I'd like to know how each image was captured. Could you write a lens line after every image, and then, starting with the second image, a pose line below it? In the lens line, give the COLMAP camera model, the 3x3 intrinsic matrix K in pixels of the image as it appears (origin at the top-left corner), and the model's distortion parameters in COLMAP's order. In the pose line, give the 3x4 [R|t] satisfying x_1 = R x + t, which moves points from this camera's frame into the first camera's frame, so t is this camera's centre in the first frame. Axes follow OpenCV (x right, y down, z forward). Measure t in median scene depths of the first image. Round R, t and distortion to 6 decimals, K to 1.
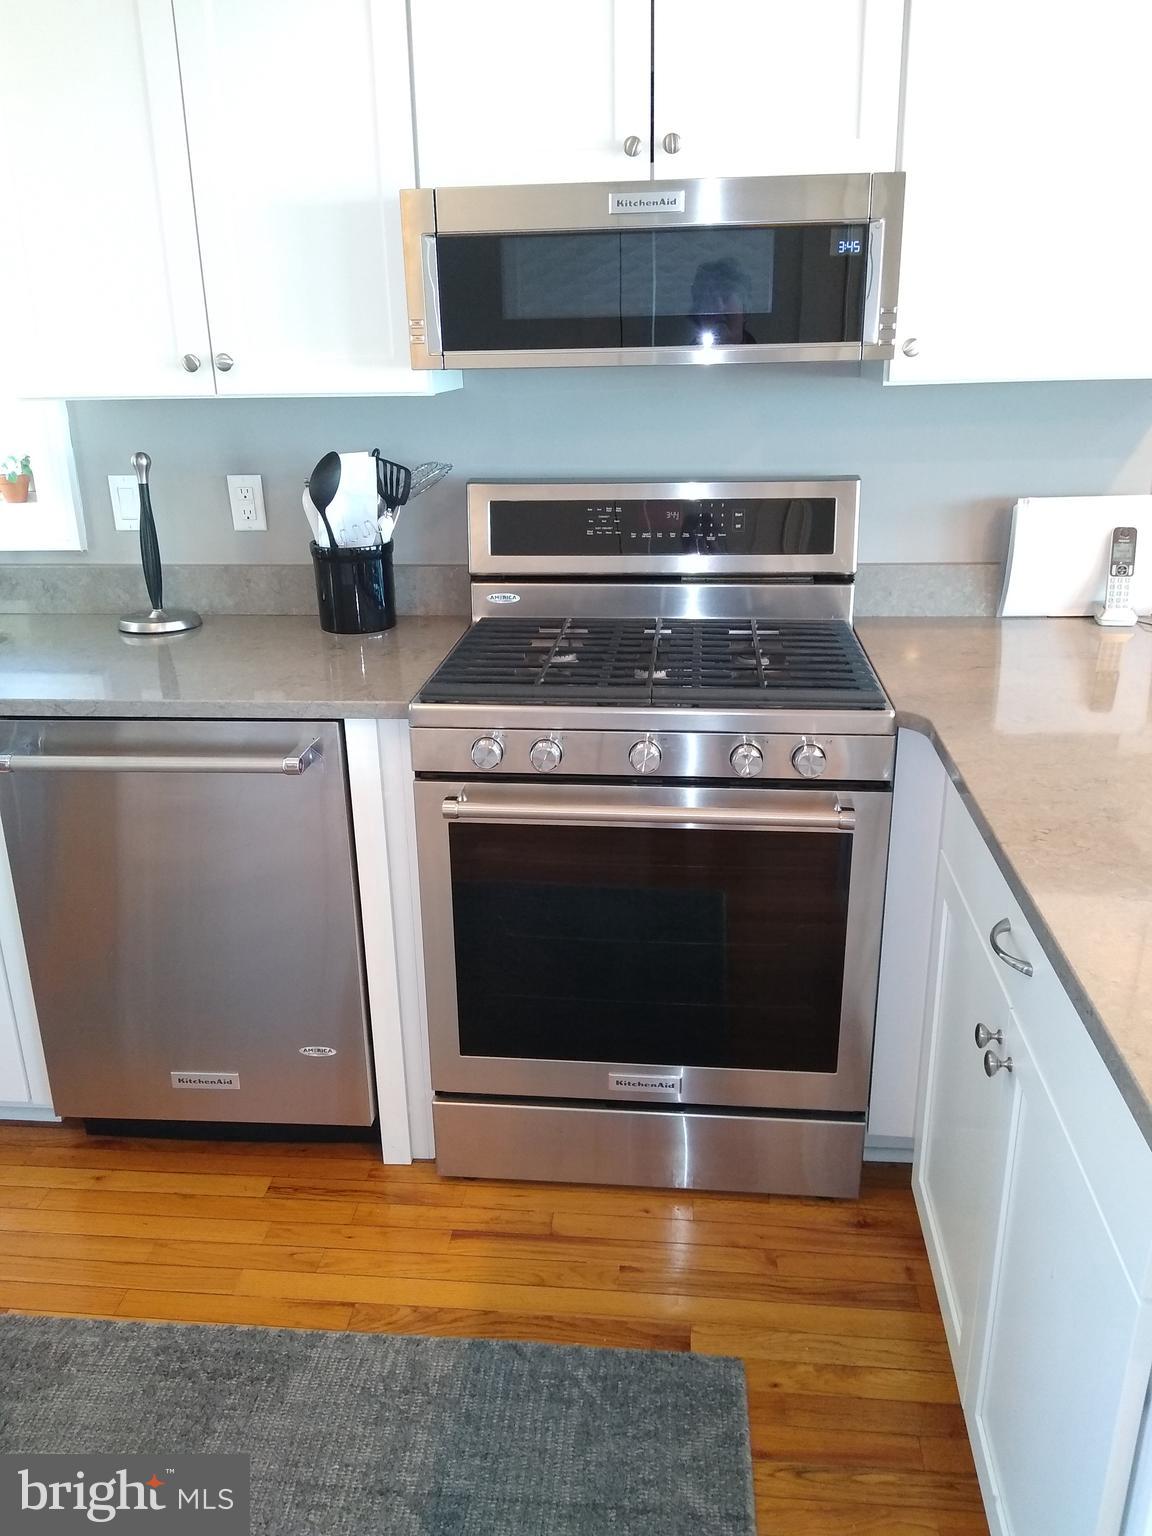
lens RADIAL K [[1198.3, 0, 575.2], [0, 1198.3, 768.7], [0, 0, 1]] dist [0.080788, -0.096405]
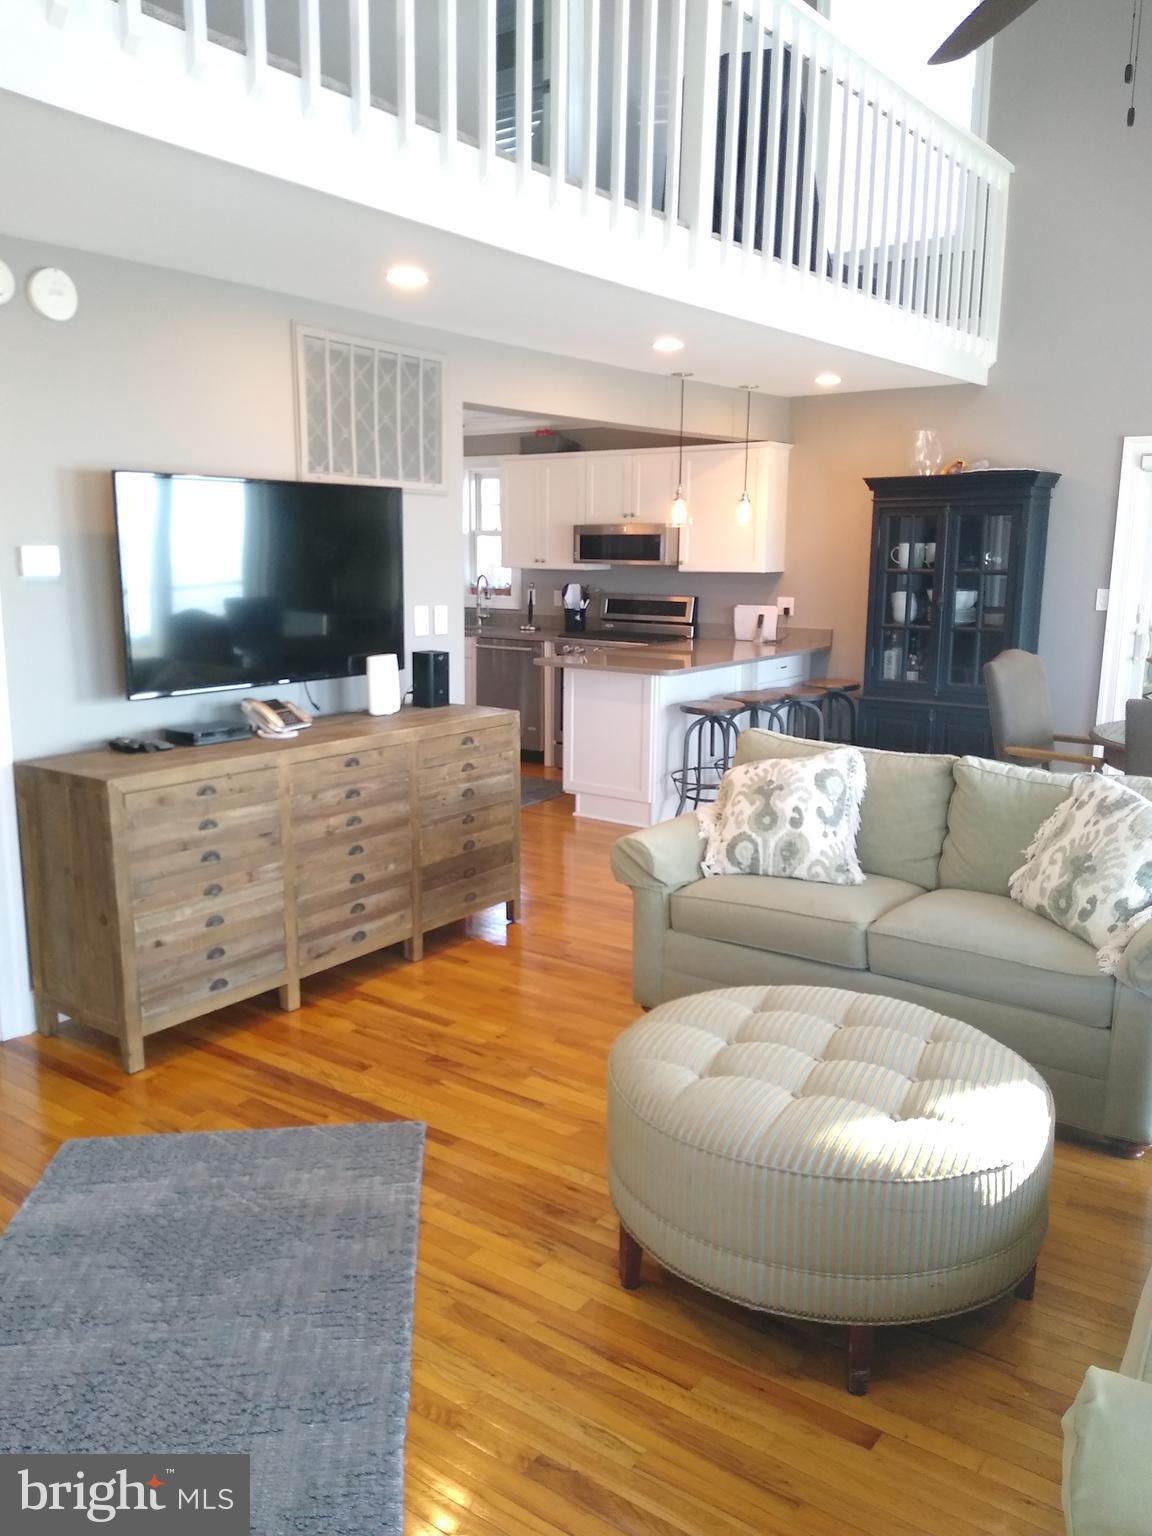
lens RADIAL K [[1198.3, 0, 569.1], [0, 1198.3, 762.5], [0, 0, 1]] dist [0.080788, -0.096405]
pose [[0.865192, 0.113864, -0.488343, 1.665551], [-0.192820, 0.974544, -0.114389, 0.702958], [0.462887, 0.193131, 0.865122, -2.115545]]
